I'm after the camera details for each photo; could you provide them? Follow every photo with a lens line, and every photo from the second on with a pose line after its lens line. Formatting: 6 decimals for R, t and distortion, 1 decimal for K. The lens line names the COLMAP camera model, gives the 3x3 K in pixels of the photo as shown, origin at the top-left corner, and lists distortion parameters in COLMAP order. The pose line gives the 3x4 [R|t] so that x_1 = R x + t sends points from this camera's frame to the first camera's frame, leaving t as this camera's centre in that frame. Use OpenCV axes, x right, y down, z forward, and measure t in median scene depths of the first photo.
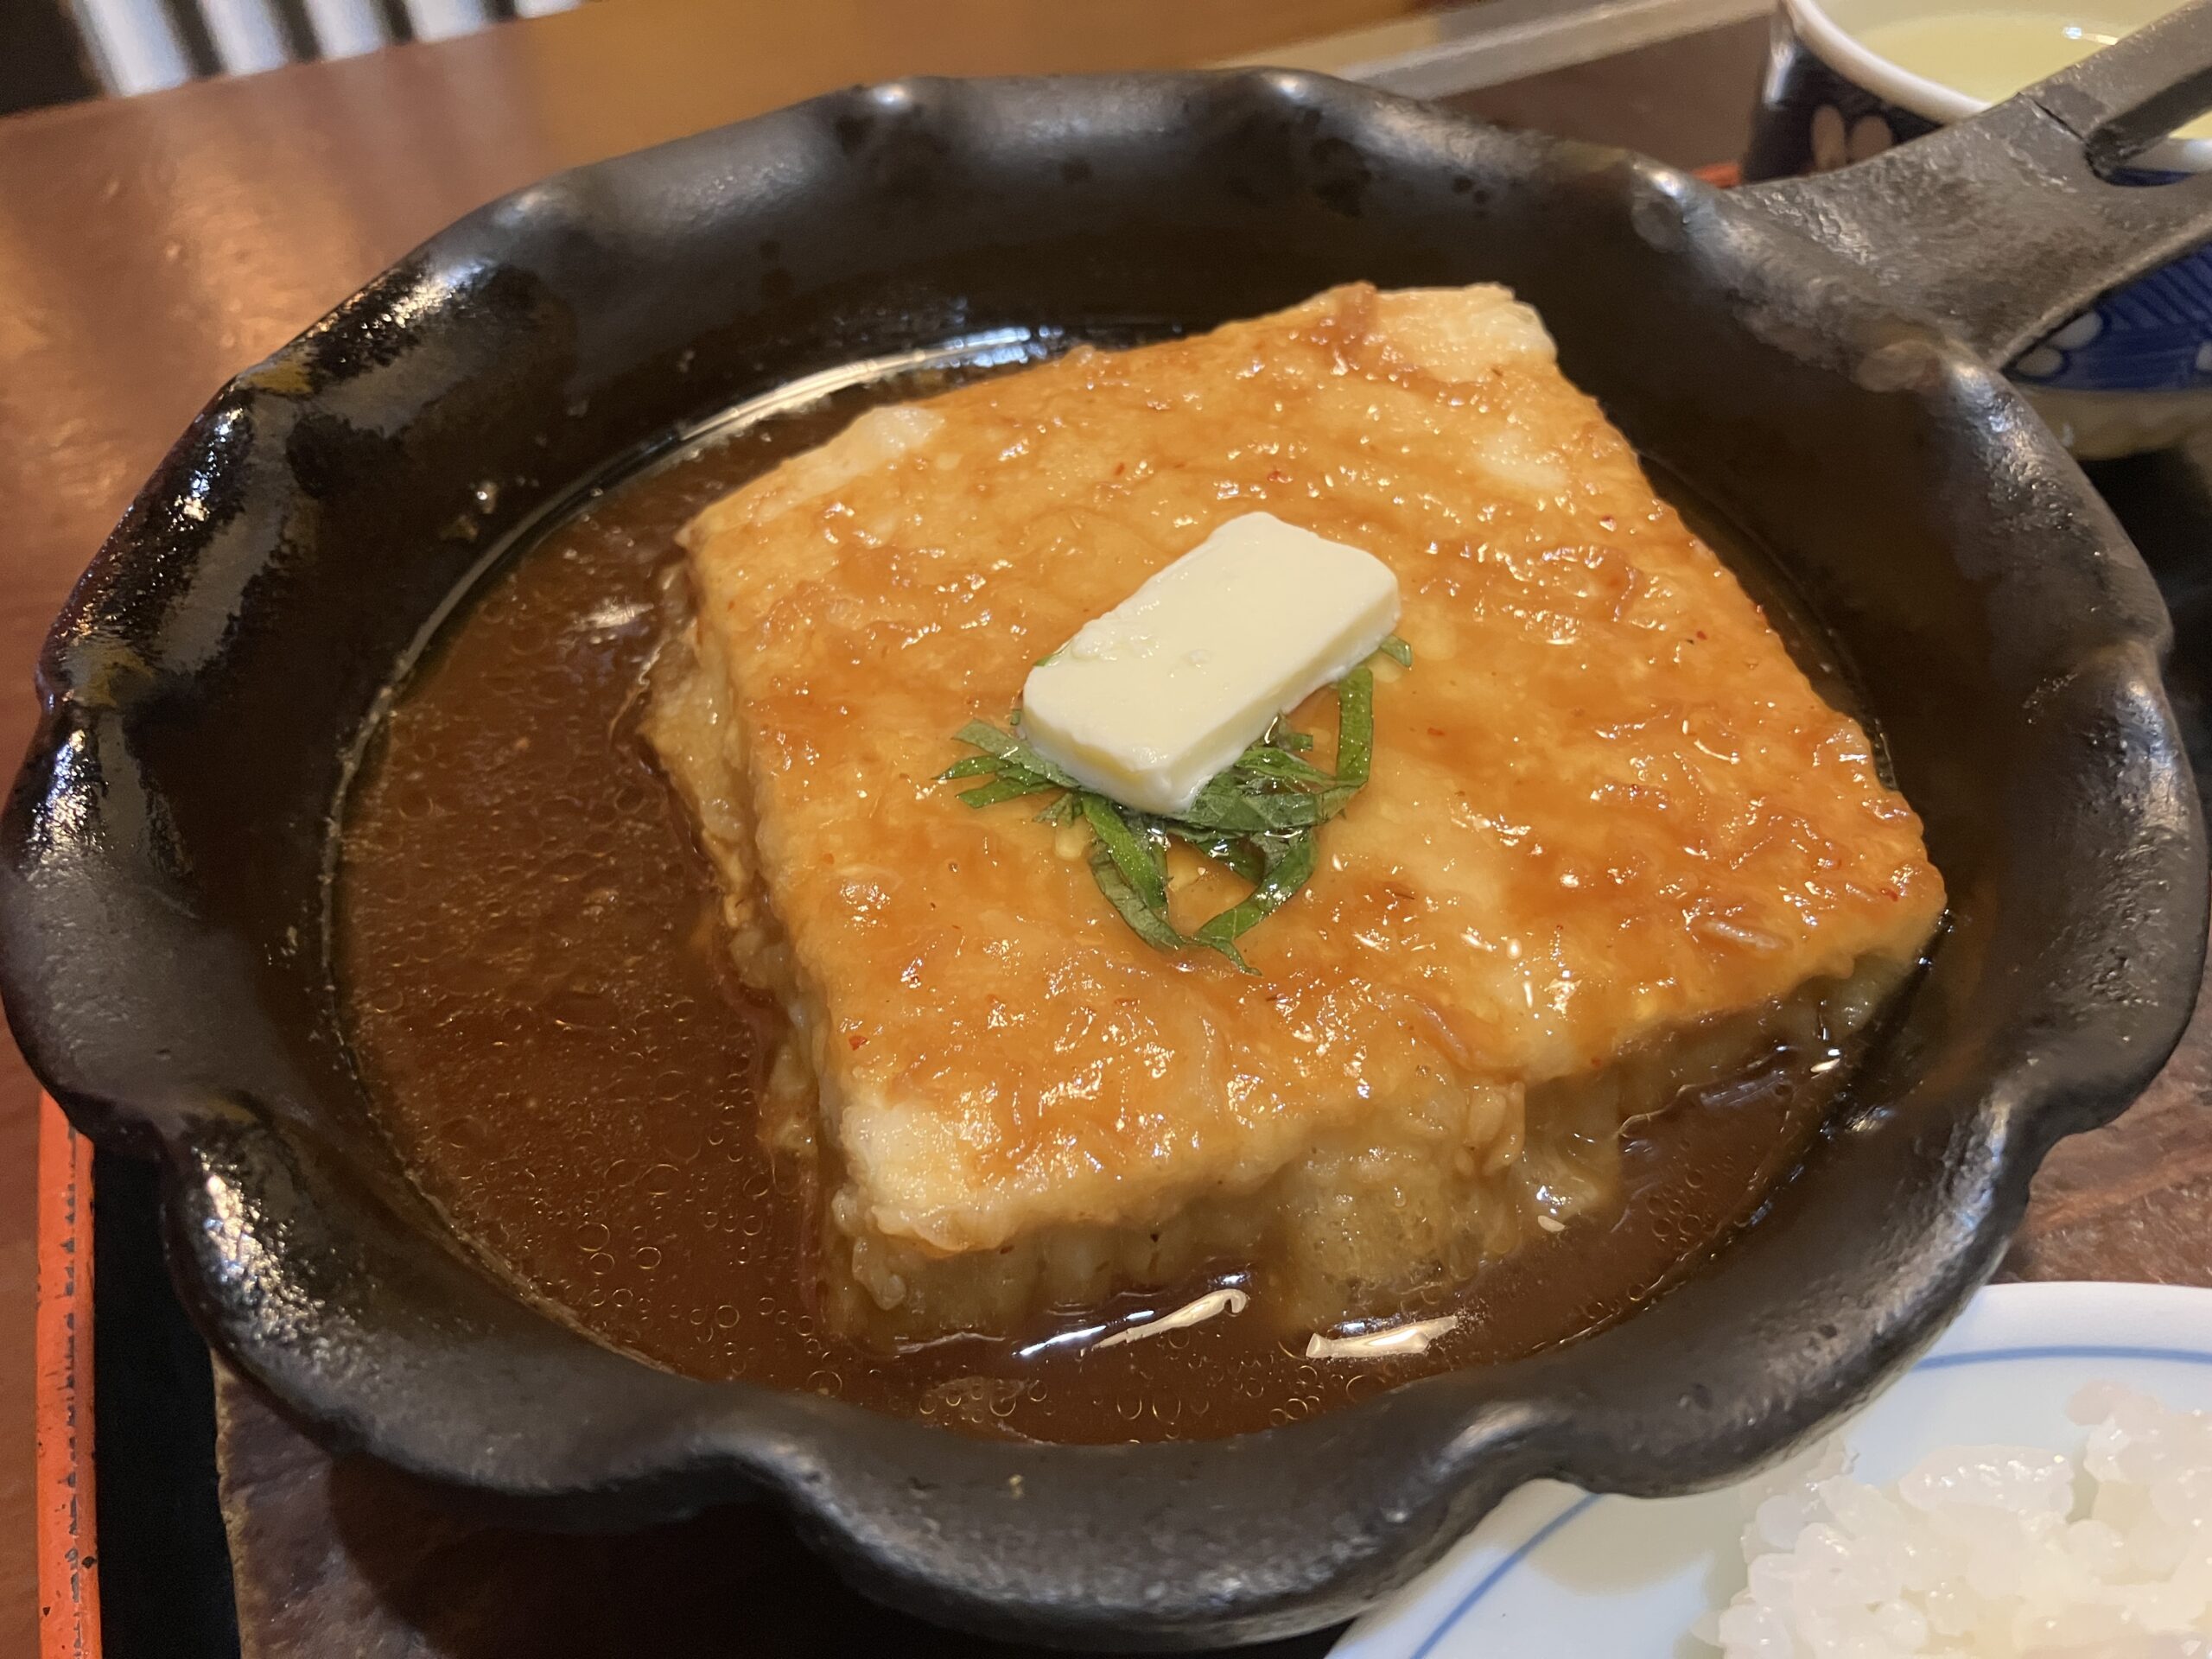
lens RADIAL K [[1848.2, 0, 1104.1], [0, 1848.2, 756.4], [0, 0, 1]] dist [0.081181, -0.001291]
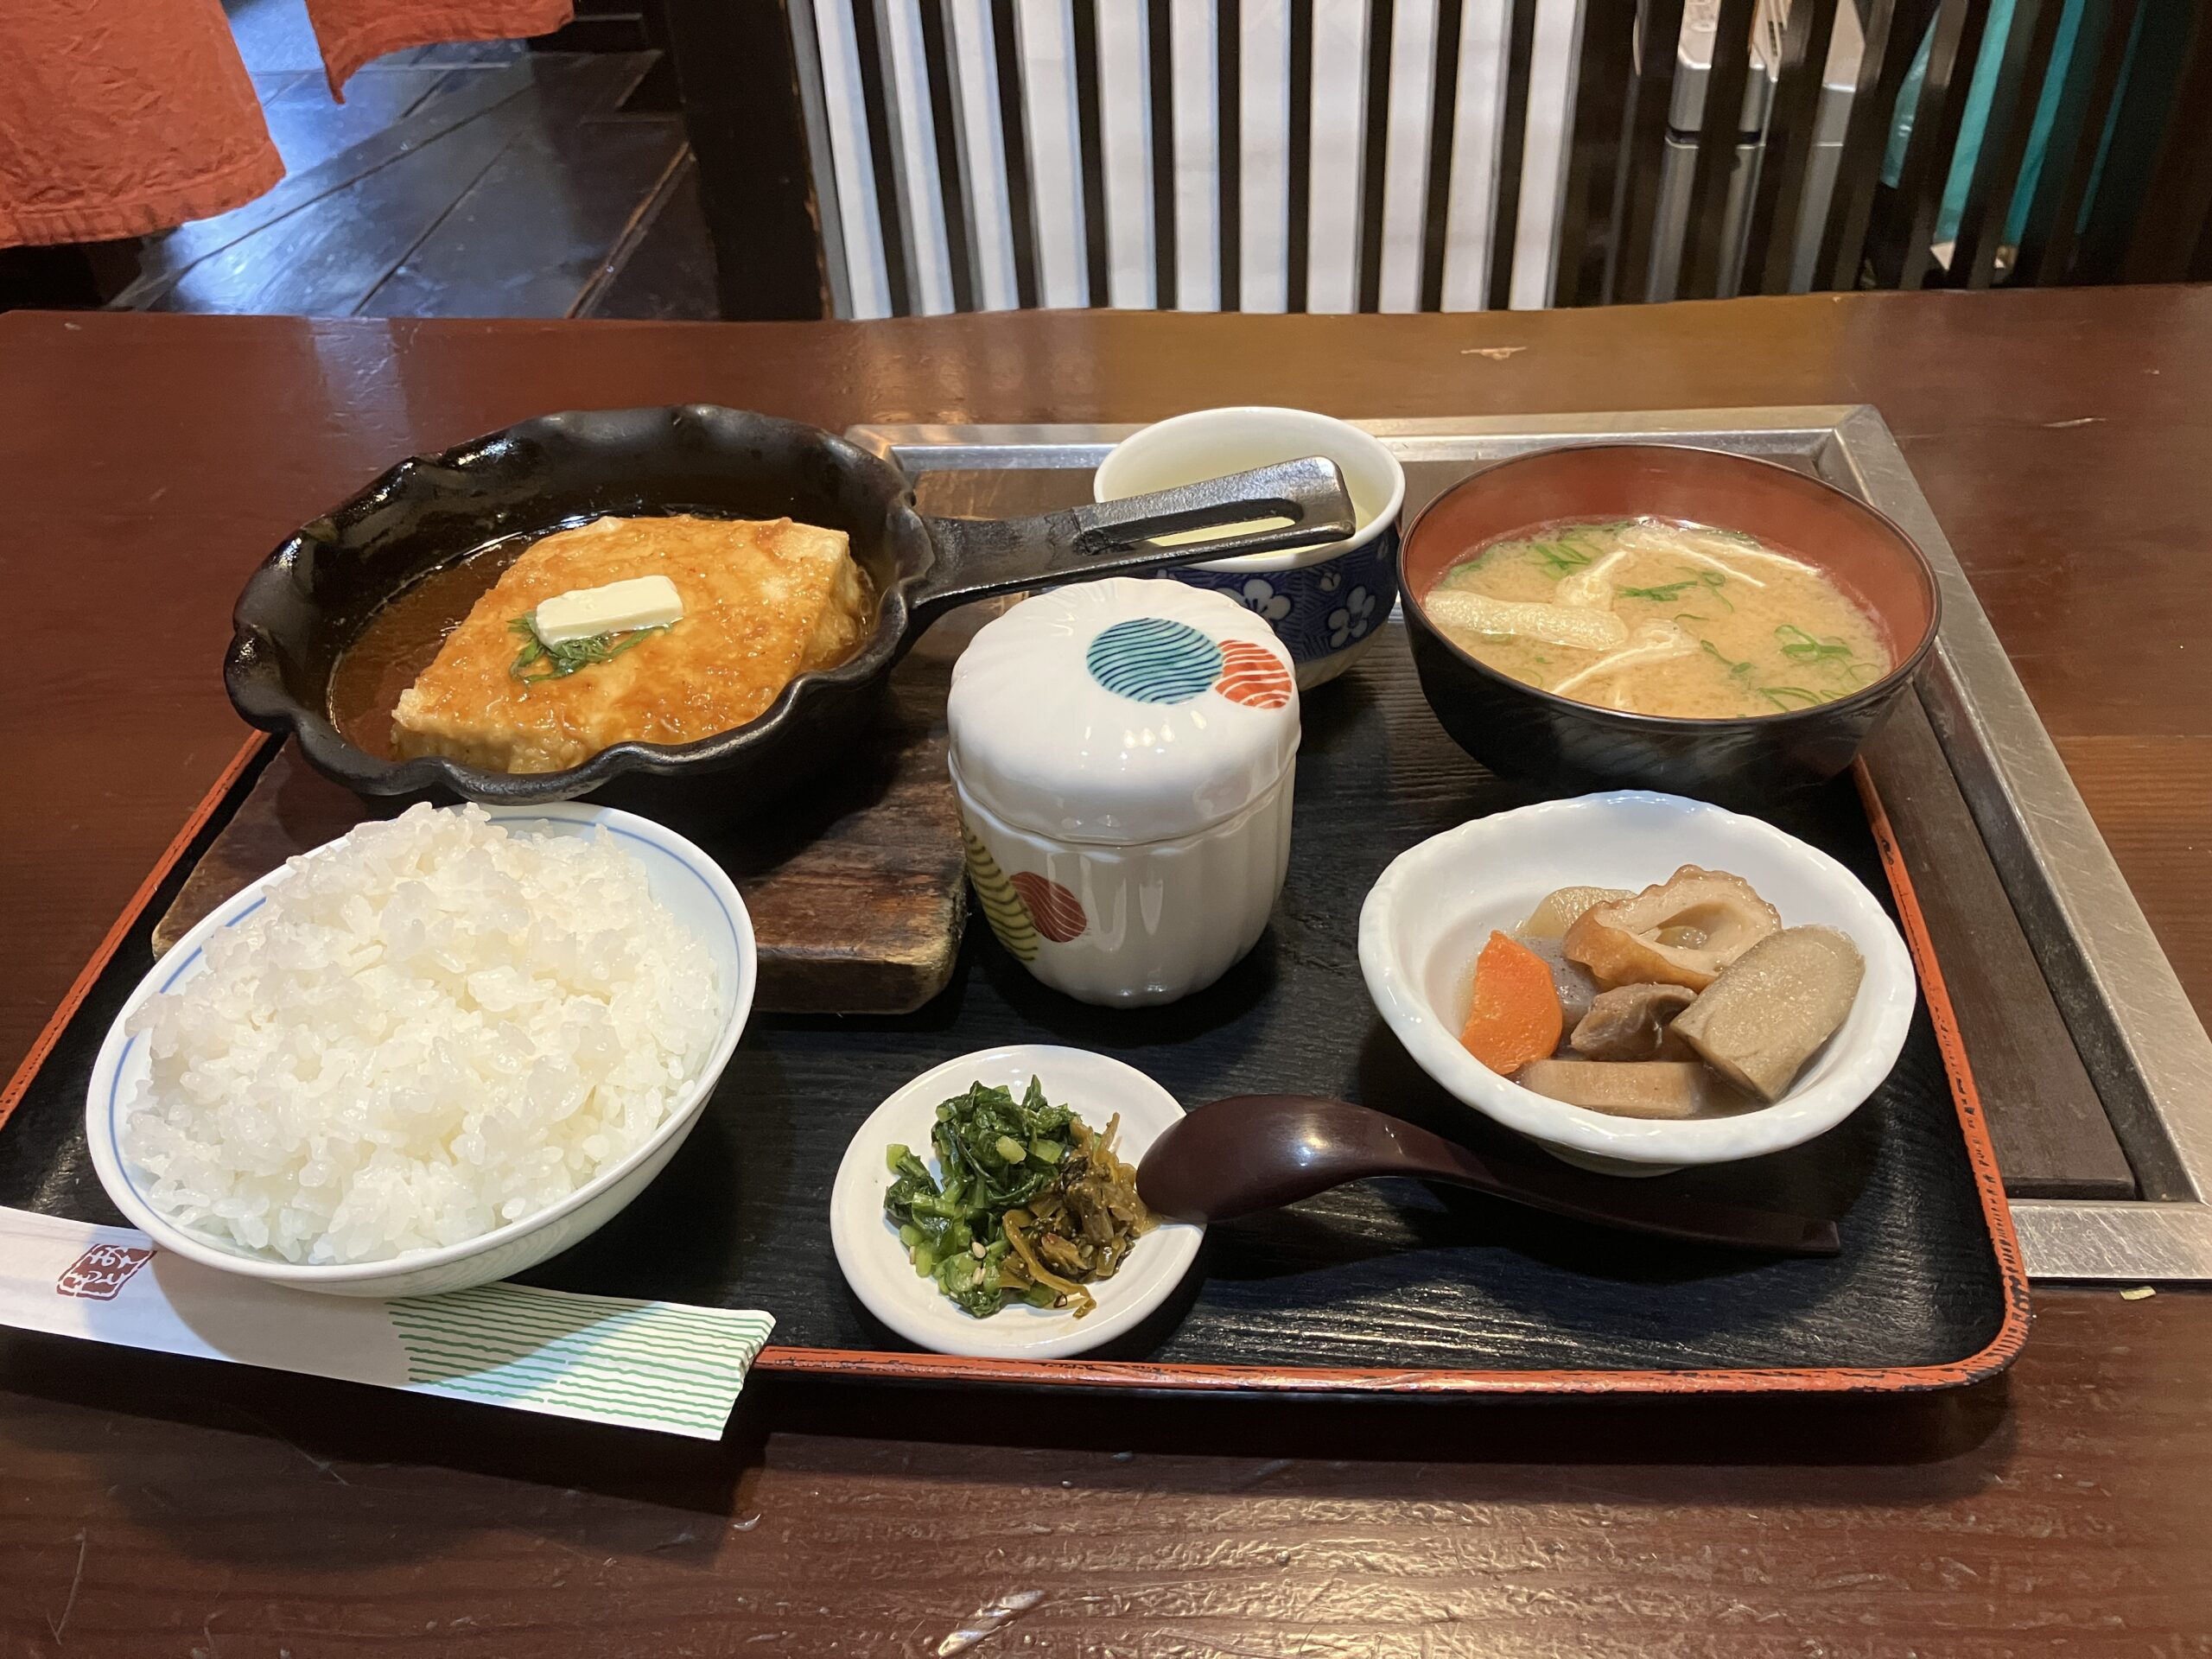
lens RADIAL K [[1806.8, 0, 1107.6], [0, 1806.8, 739.3], [0, 0, 1]] dist [0.001476, -0.014633]
pose [[0.896147, 0.269546, -0.352513, 1.963115], [-0.315777, 0.945470, -0.079814, 0.123914], [0.311777, 0.182841, 0.932397, -1.484303]]
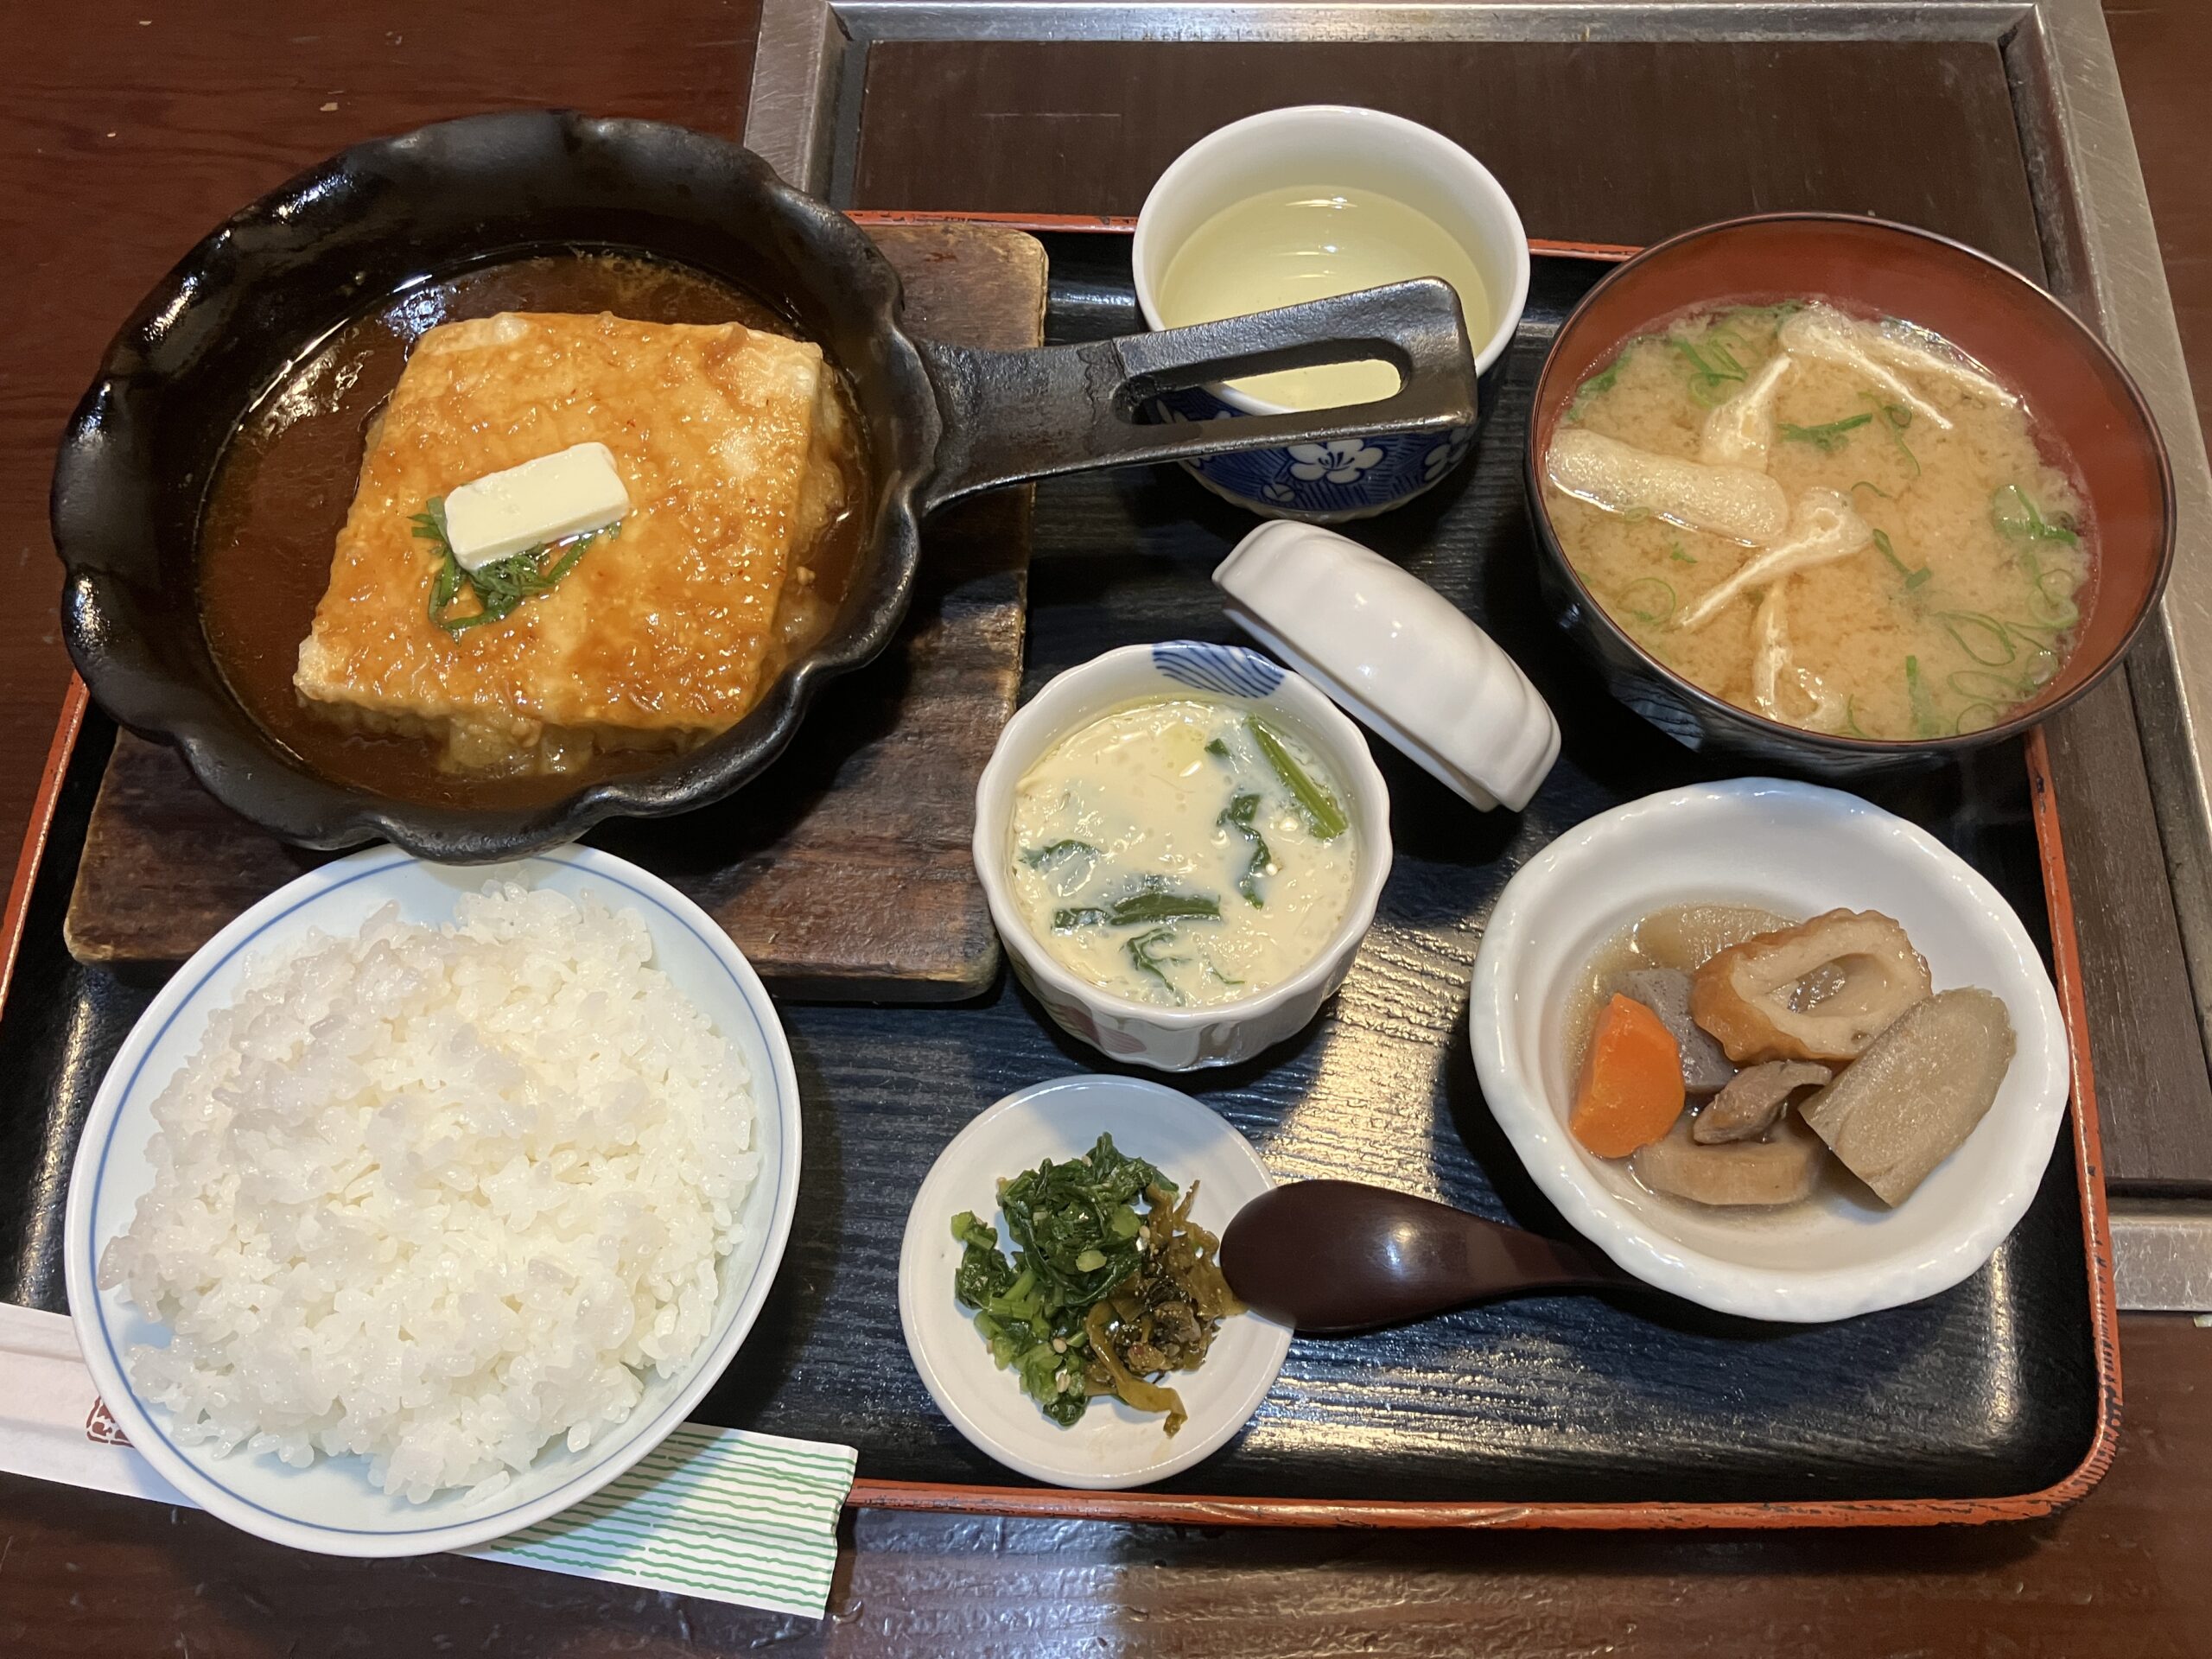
lens RADIAL K [[1841.0, 0, 1138.9], [0, 1841.0, 753.2], [0, 0, 1]] dist [-0.014059, 0.003391]
pose [[0.914660, 0.380110, -0.137528, 1.275718], [-0.313028, 0.881313, 0.353979, -0.898036], [0.255756, -0.280721, 0.925086, -1.107223]]
